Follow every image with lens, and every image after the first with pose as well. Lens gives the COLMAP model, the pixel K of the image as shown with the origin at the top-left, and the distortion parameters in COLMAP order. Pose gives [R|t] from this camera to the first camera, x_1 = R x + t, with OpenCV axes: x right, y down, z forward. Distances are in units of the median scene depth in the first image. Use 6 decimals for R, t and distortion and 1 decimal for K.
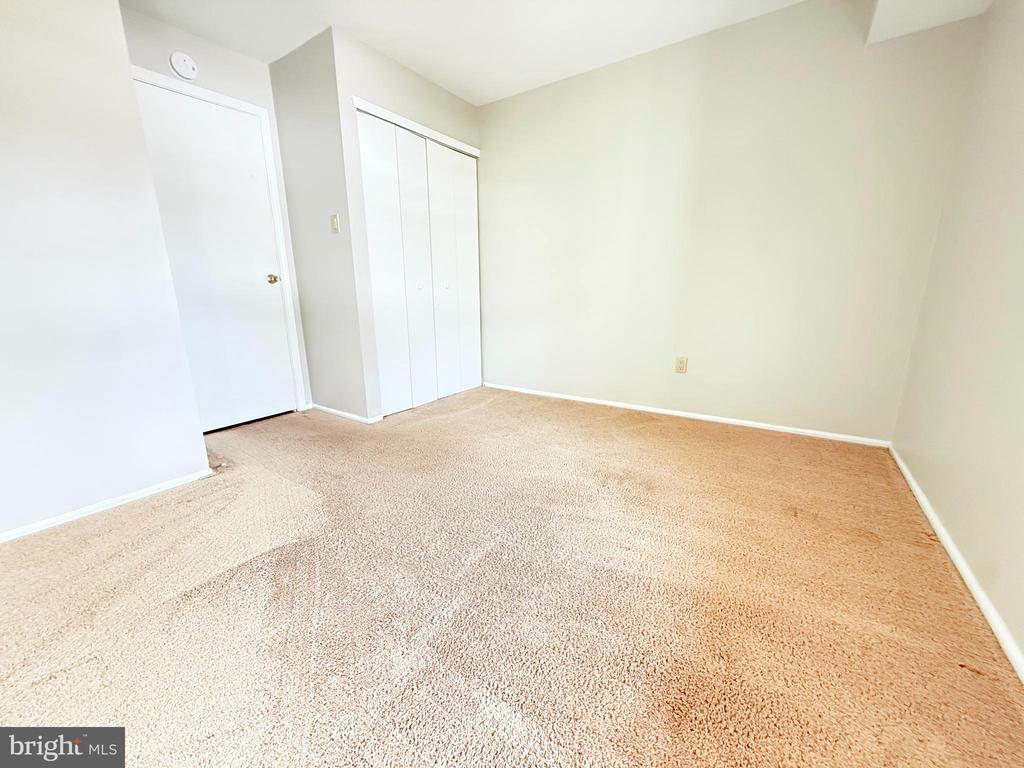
lens RADIAL K [[407.9, 0, 507.7], [0, 407.9, 382.9], [0, 0, 1]] dist [0.001138, -0.000347]
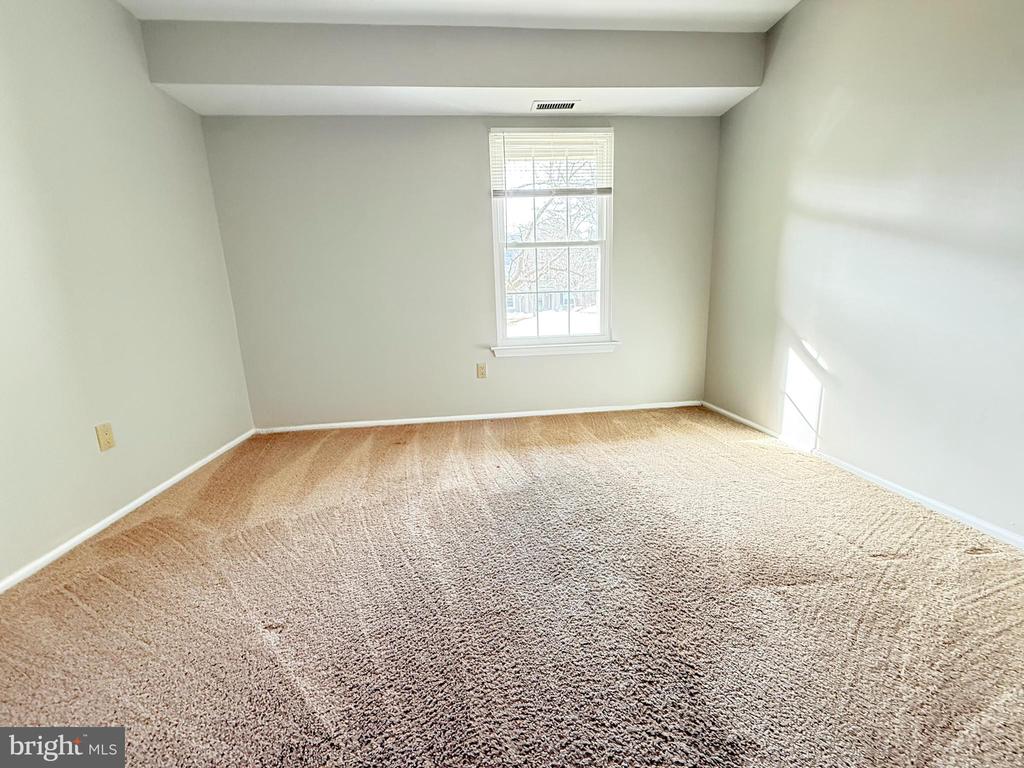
lens RADIAL K [[407.9, 0, 507.7], [0, 407.9, 382.9], [0, 0, 1]] dist [0.001138, -0.000347]
pose [[-0.646898, -0.115893, 0.753718, -0.556267], [0.214352, 0.920899, 0.325573, -0.244581], [-0.731830, 0.372173, -0.570886, 1.104783]]
